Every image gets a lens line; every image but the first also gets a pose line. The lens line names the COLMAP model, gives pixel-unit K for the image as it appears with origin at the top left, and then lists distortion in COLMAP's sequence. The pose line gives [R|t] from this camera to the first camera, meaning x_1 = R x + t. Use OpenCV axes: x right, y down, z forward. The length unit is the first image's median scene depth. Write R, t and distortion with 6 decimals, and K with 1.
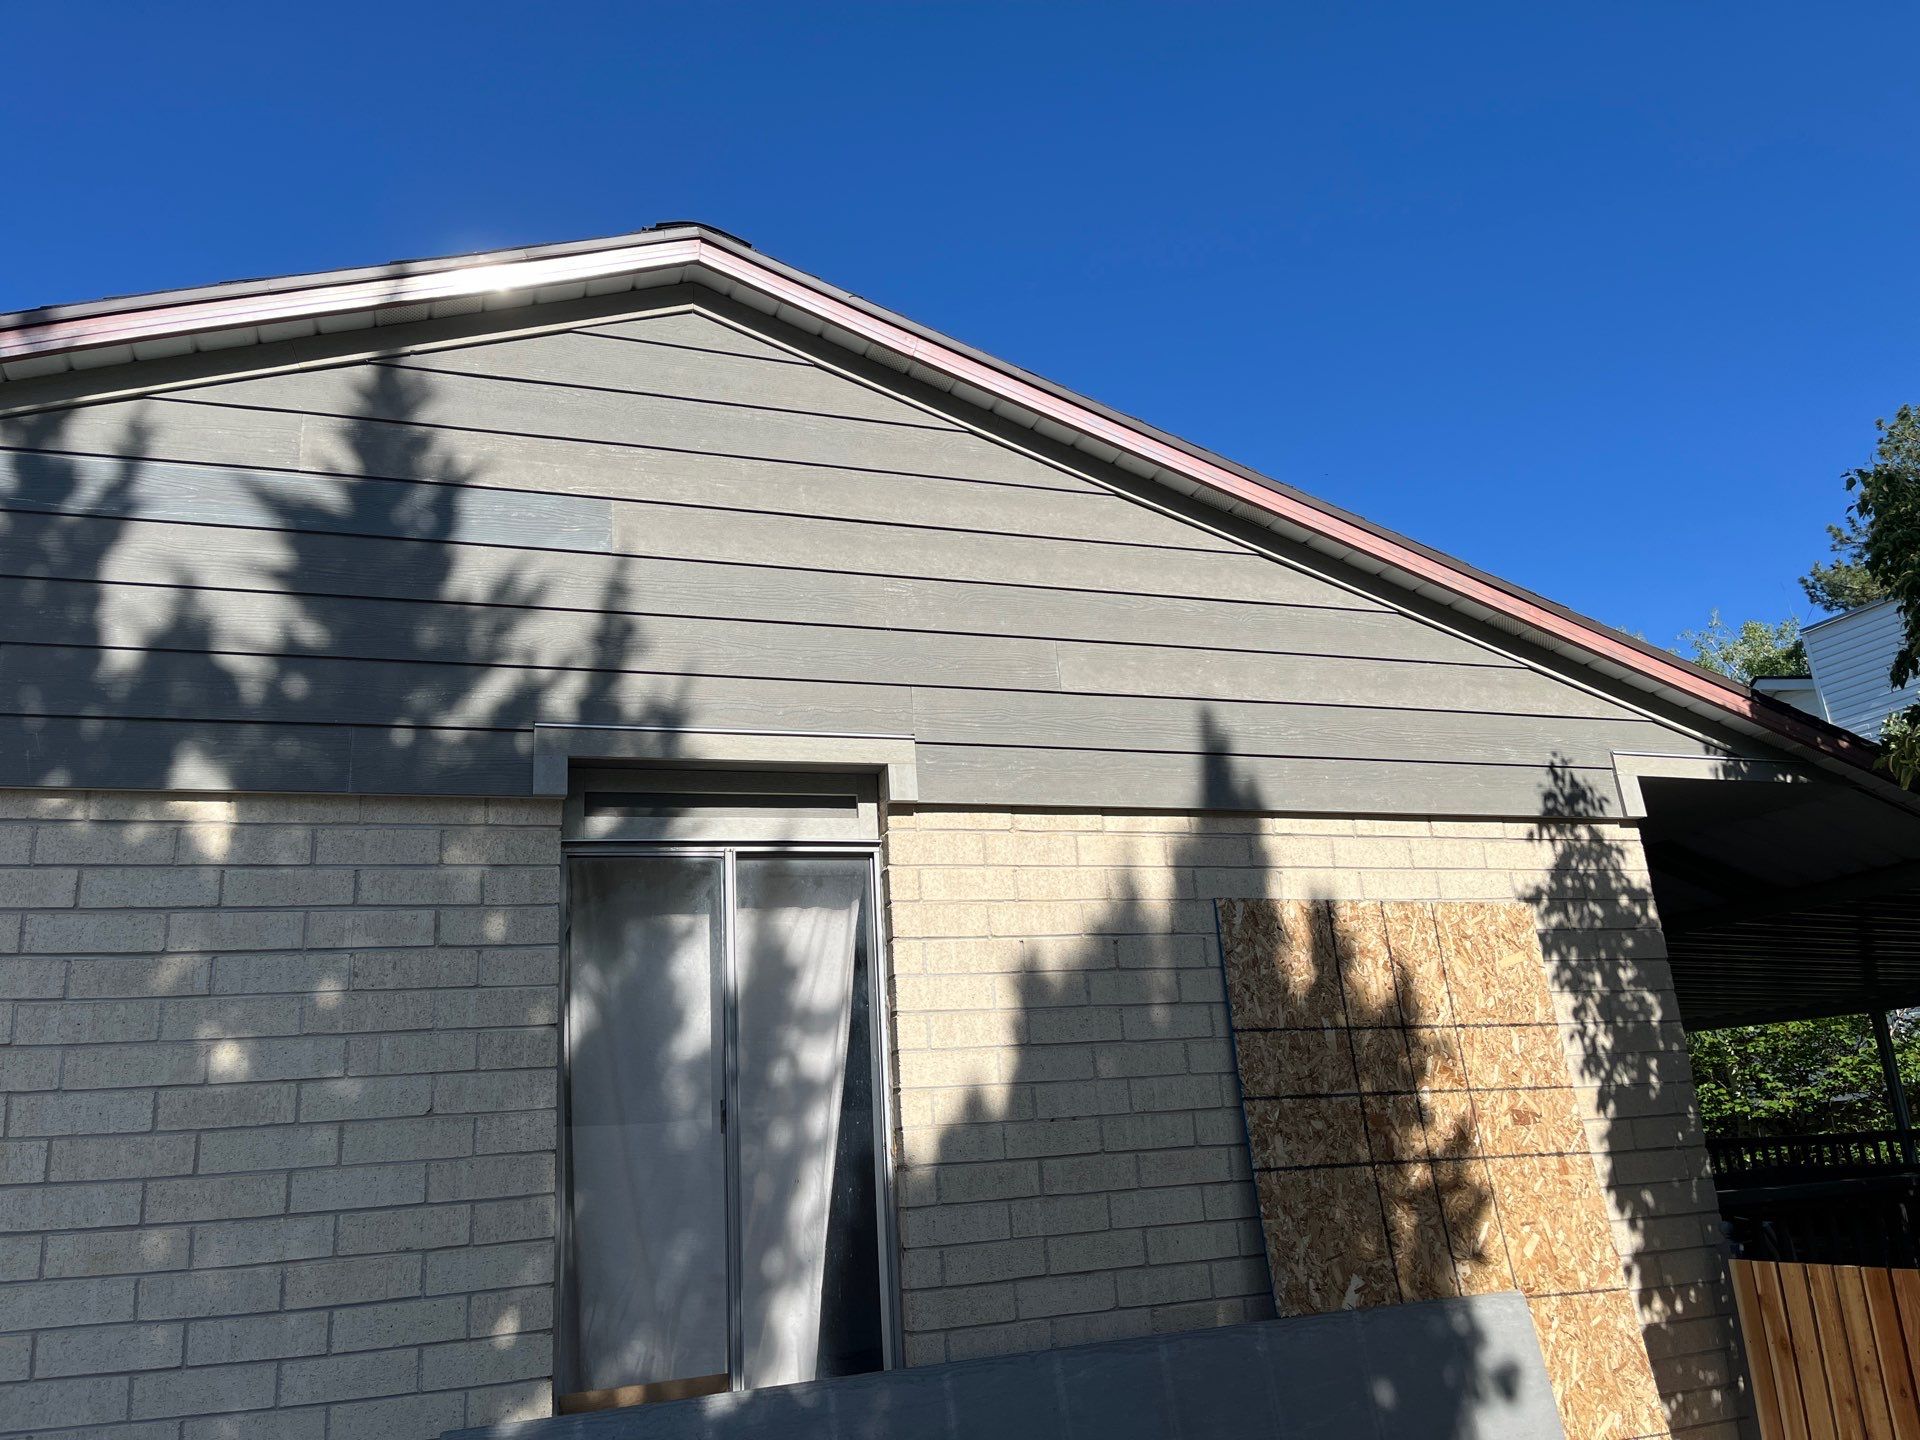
lens RADIAL K [[1547.5, 0, 892.8], [0, 1547.5, 702.9], [0, 0, 1]] dist [0.185381, -0.290895]
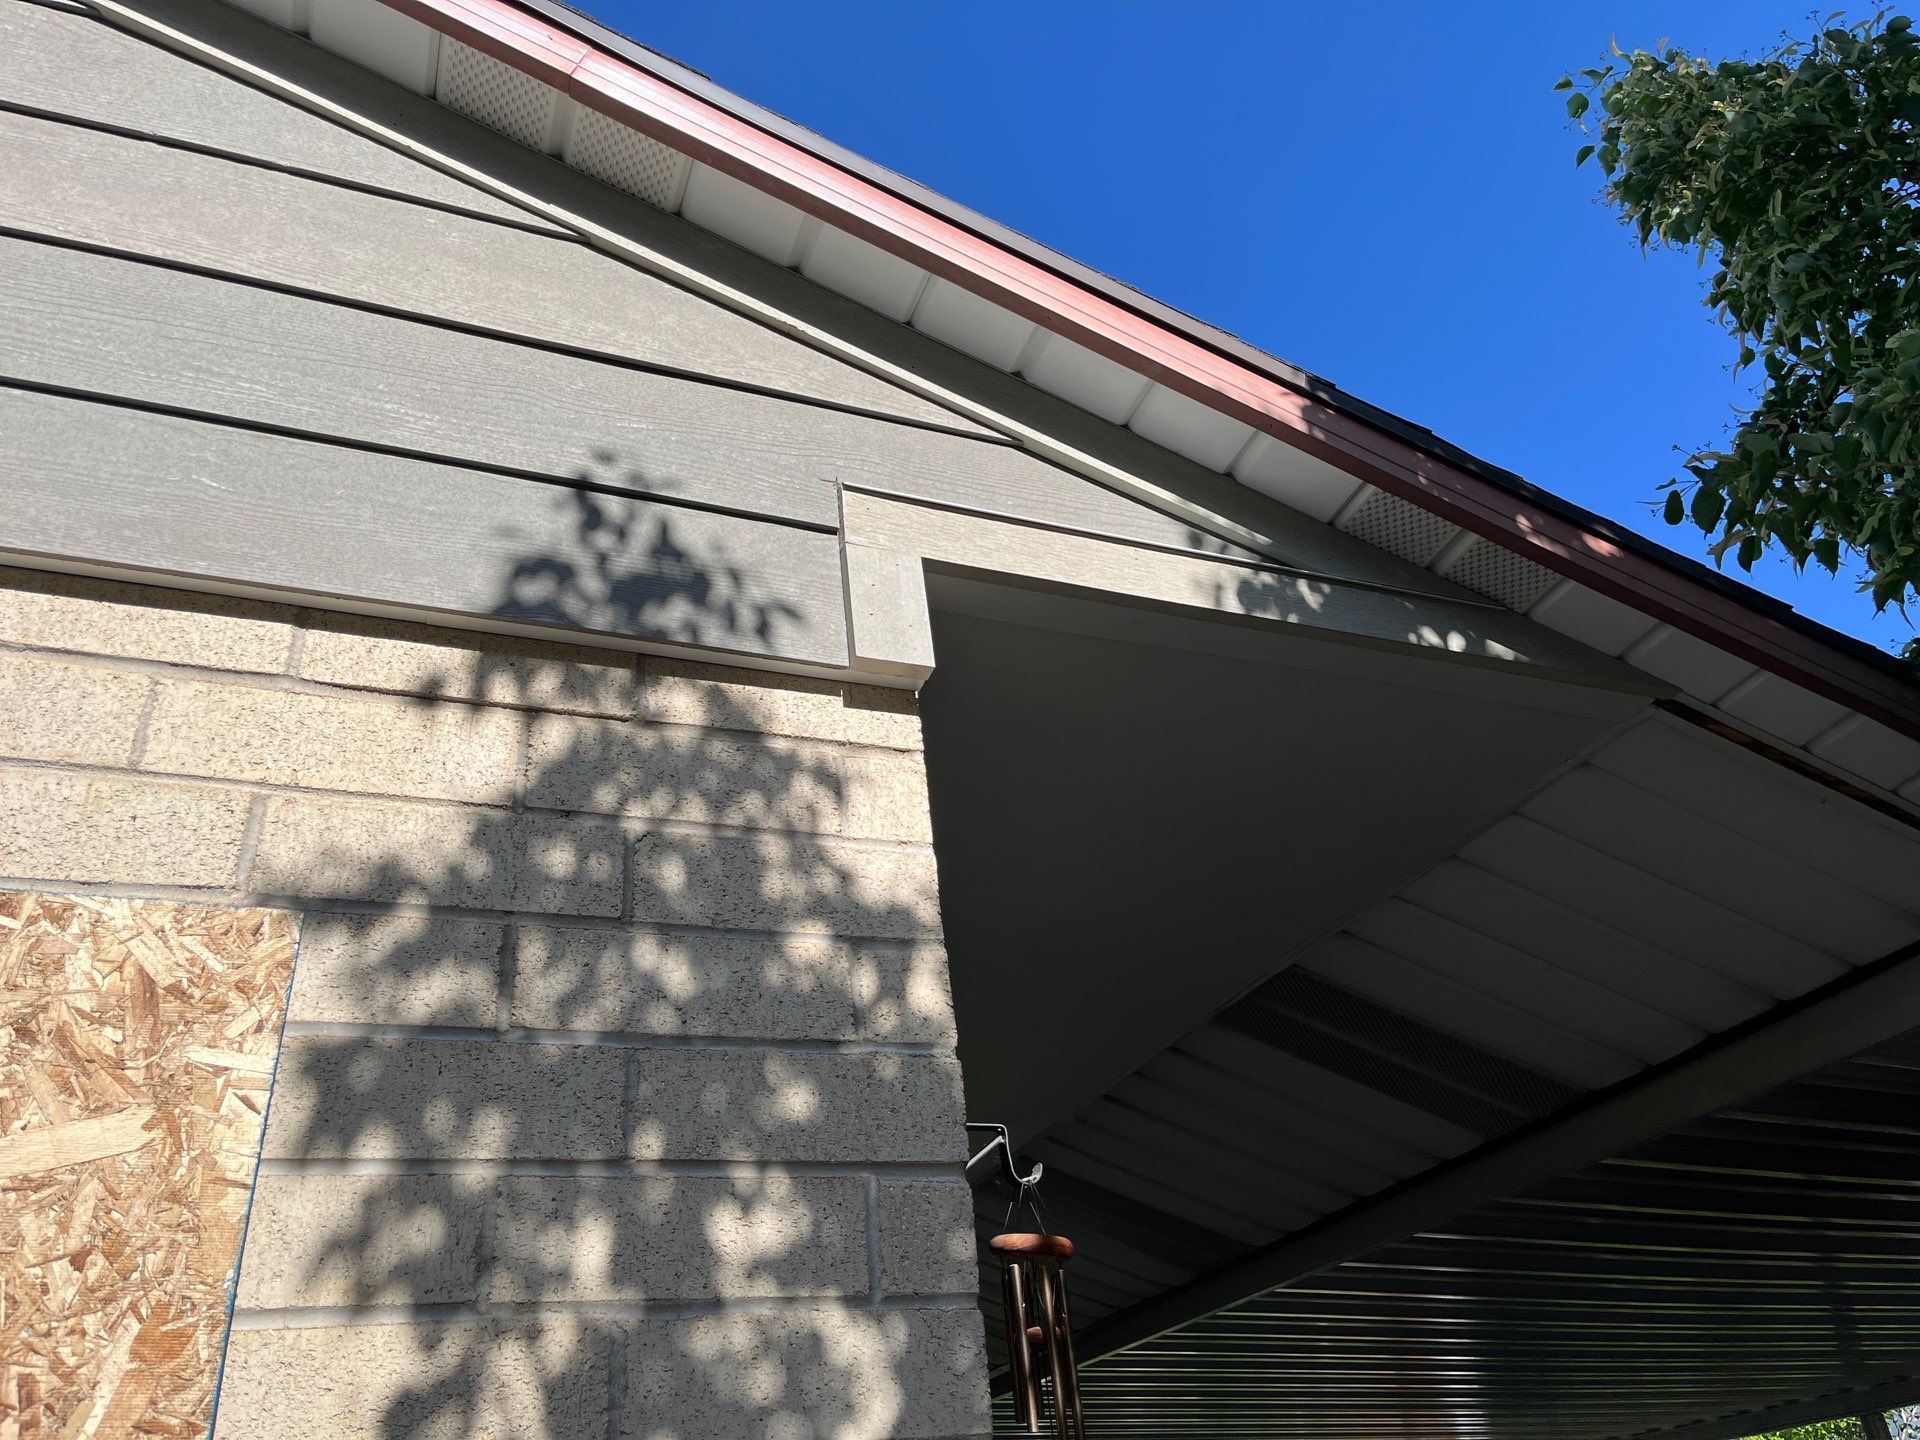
lens RADIAL K [[1451.4, 0, 960.0], [0, 1451.4, 720.0], [0, 0, 1]] dist [0.002510, -0.002962]
pose [[0.999059, -0.015152, 0.040628, 0.474734], [0.025680, 0.961725, -0.272811, 0.154331], [-0.034939, 0.273597, 0.961209, 0.760767]]
